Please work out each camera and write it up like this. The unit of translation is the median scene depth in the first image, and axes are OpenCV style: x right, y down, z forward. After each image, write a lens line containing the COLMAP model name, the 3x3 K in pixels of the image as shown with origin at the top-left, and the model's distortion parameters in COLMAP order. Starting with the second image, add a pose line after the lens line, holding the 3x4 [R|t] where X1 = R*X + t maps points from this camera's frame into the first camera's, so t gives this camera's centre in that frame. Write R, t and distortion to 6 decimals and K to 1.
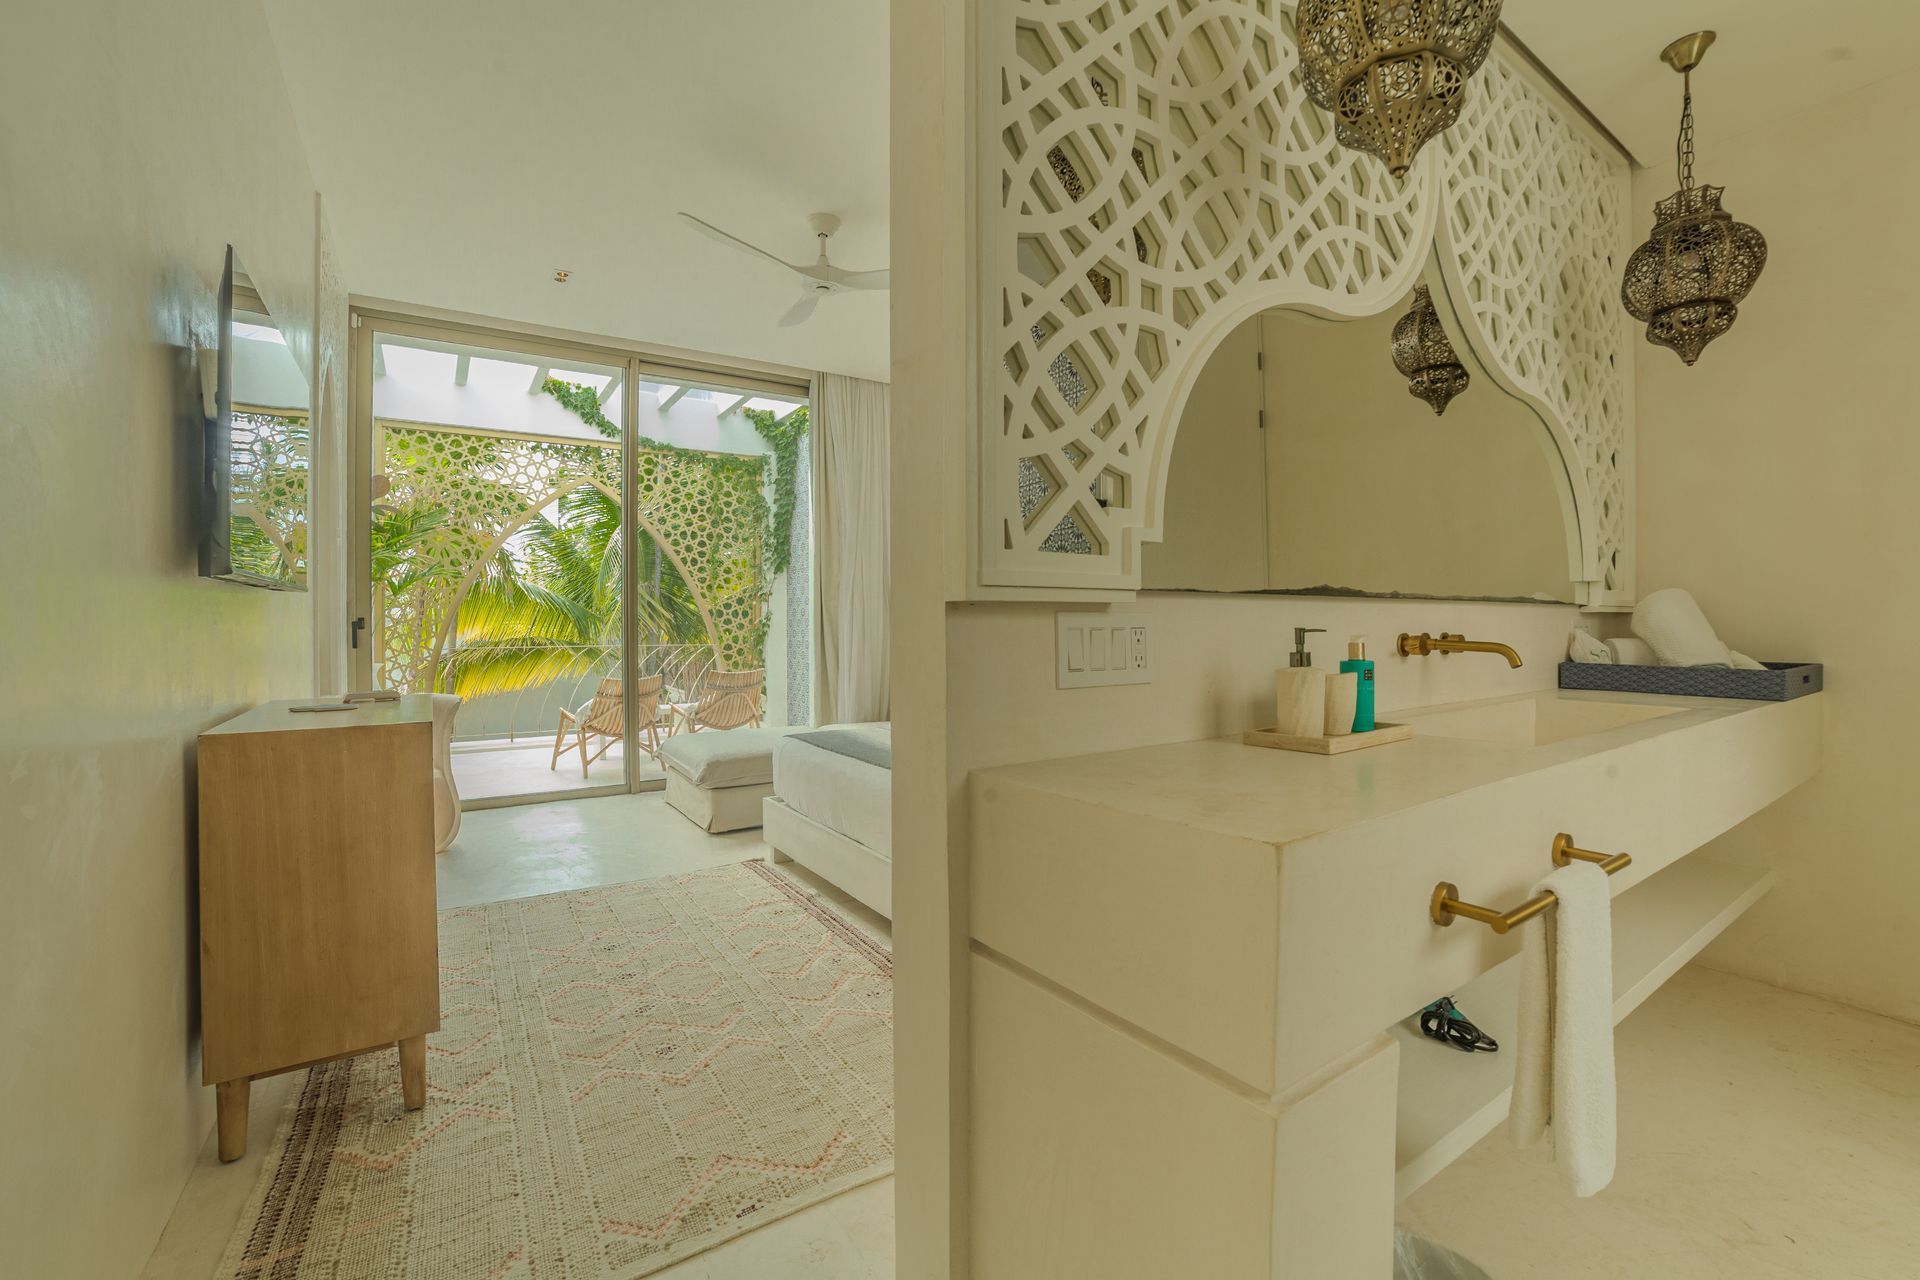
lens RADIAL K [[780.7, 0, 960.0], [0, 780.7, 640.0], [0, 0, 1]] dist [-0.068510, 0.025048]
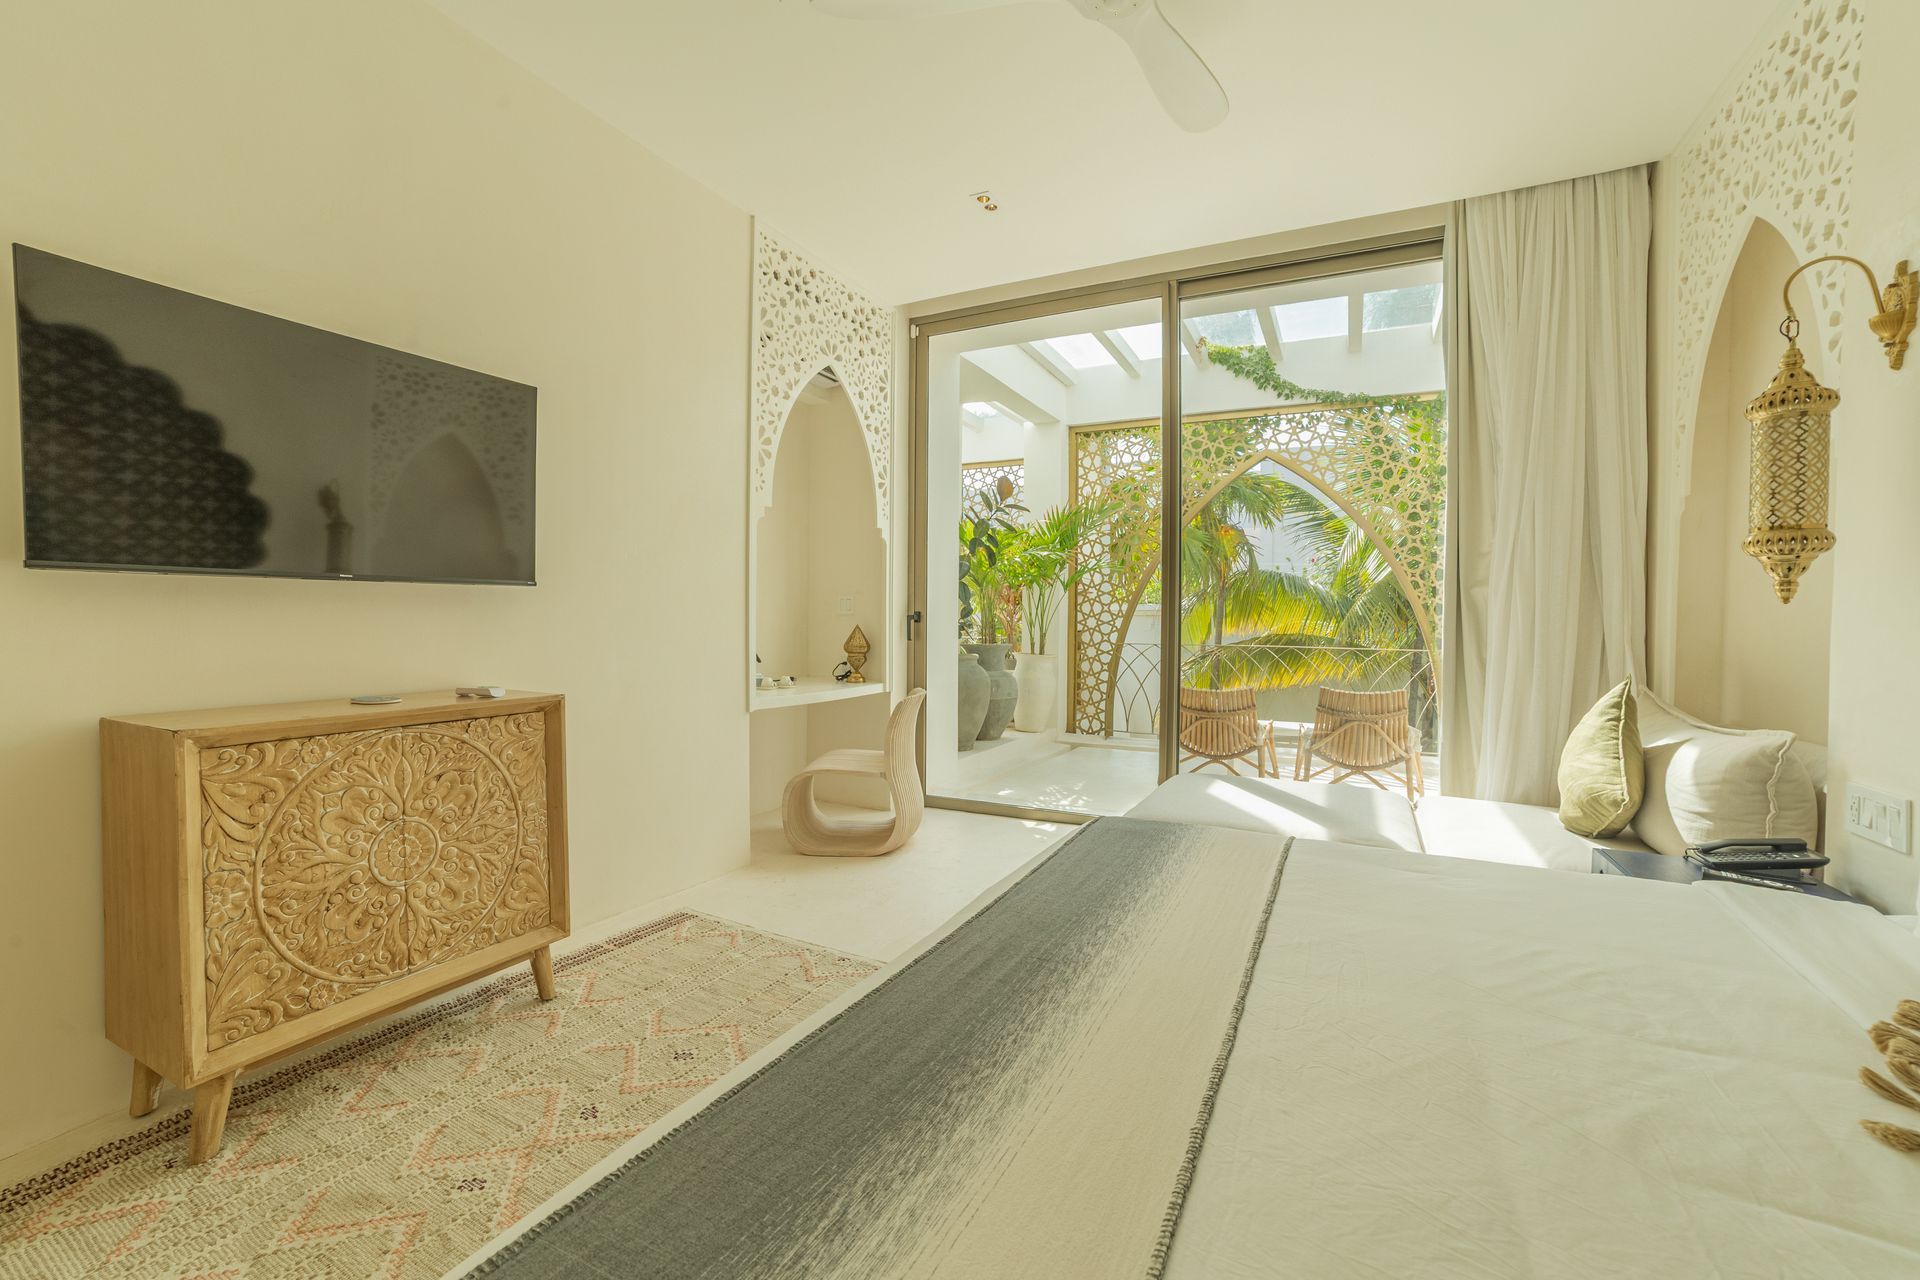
lens RADIAL K [[780.7, 0, 960.0], [0, 780.7, 640.0], [0, 0, 1]] dist [-0.068510, 0.025048]
pose [[0.505866, 0.031537, -0.862036, 0.098525], [-0.028282, 0.999401, 0.019966, -0.007498], [0.862149, 0.014280, 0.506454, 0.276718]]
